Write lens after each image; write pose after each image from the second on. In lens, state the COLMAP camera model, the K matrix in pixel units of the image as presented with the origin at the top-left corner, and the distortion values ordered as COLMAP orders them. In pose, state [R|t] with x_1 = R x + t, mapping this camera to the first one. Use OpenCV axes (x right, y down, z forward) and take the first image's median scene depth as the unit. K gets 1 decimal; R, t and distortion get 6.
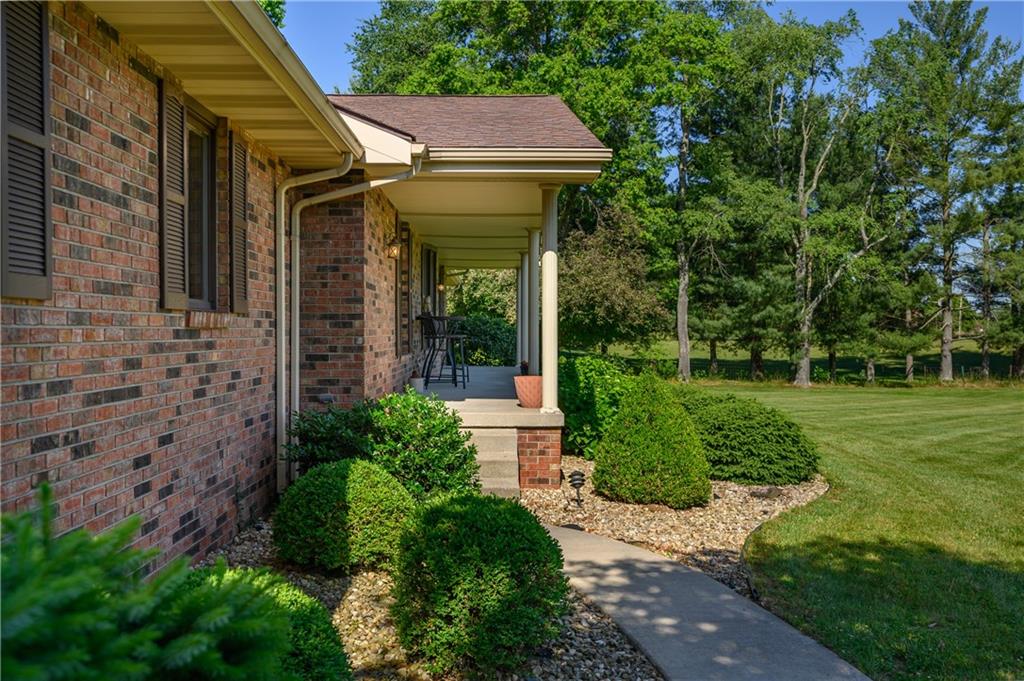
lens RADIAL K [[896.1, 0, 509.3], [0, 896.1, 336.3], [0, 0, 1]] dist [0.002129, 0.001493]
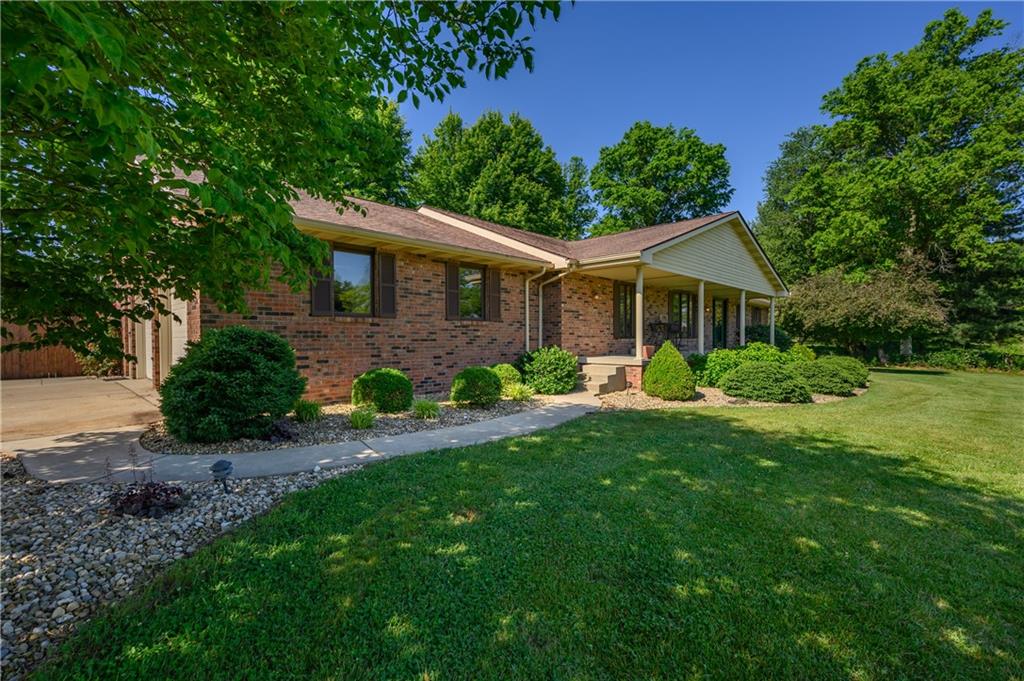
lens RADIAL K [[459.5, 0, 513.2], [0, 459.5, 343.5], [0, 0, 1]] dist [0.000444, -0.000952]
pose [[0.713088, 0.006176, -0.701047, 0.109392], [-0.001418, 0.999972, 0.007367, 0.005100], [0.701073, -0.004259, 0.713077, -0.021203]]
